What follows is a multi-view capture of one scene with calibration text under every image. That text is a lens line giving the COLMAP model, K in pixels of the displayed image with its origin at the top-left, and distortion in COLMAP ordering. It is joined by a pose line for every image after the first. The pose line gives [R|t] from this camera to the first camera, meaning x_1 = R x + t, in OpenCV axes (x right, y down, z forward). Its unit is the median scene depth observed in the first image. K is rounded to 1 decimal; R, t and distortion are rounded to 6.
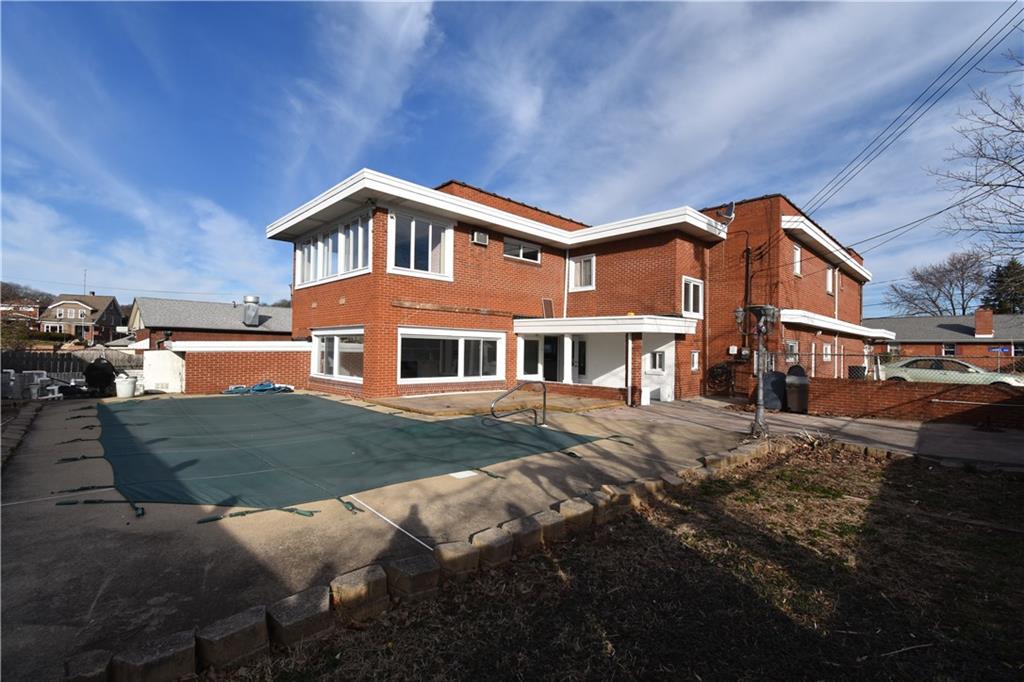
lens RADIAL K [[456.8, 0, 506.4], [0, 456.8, 341.0], [0, 0, 1]] dist [0.014806, -0.000275]
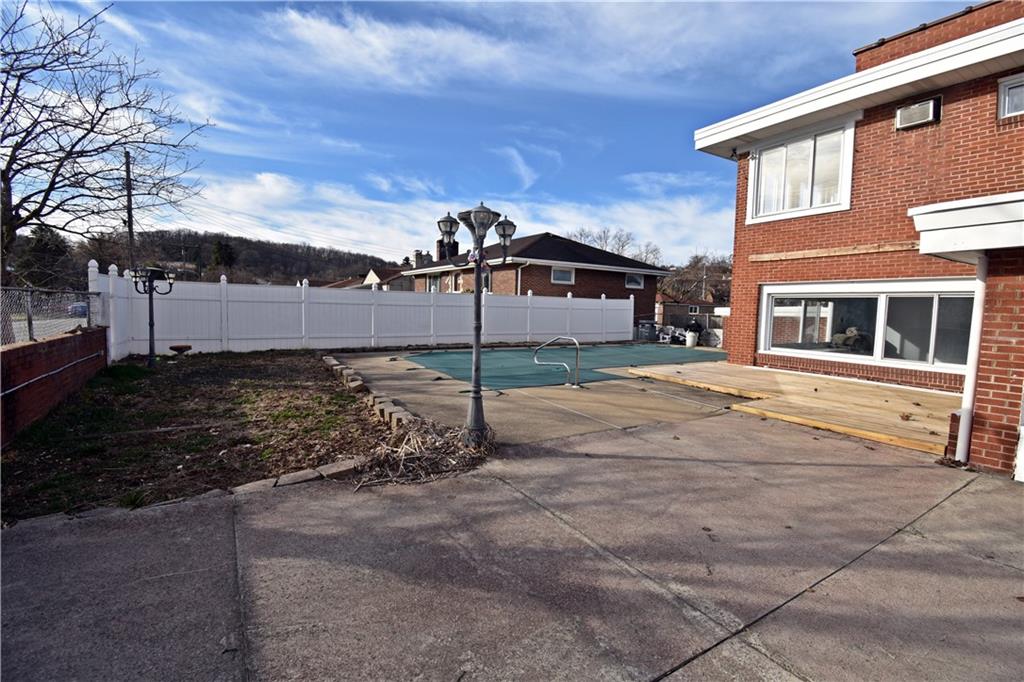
lens RADIAL K [[456.8, 0, 506.4], [0, 456.8, 341.0], [0, 0, 1]] dist [0.014806, -0.000275]
pose [[-0.203060, 0.052957, -0.977733, 0.634681], [-0.008900, 0.998395, 0.055924, 0.026386], [0.979126, 0.020057, -0.202262, 0.645460]]
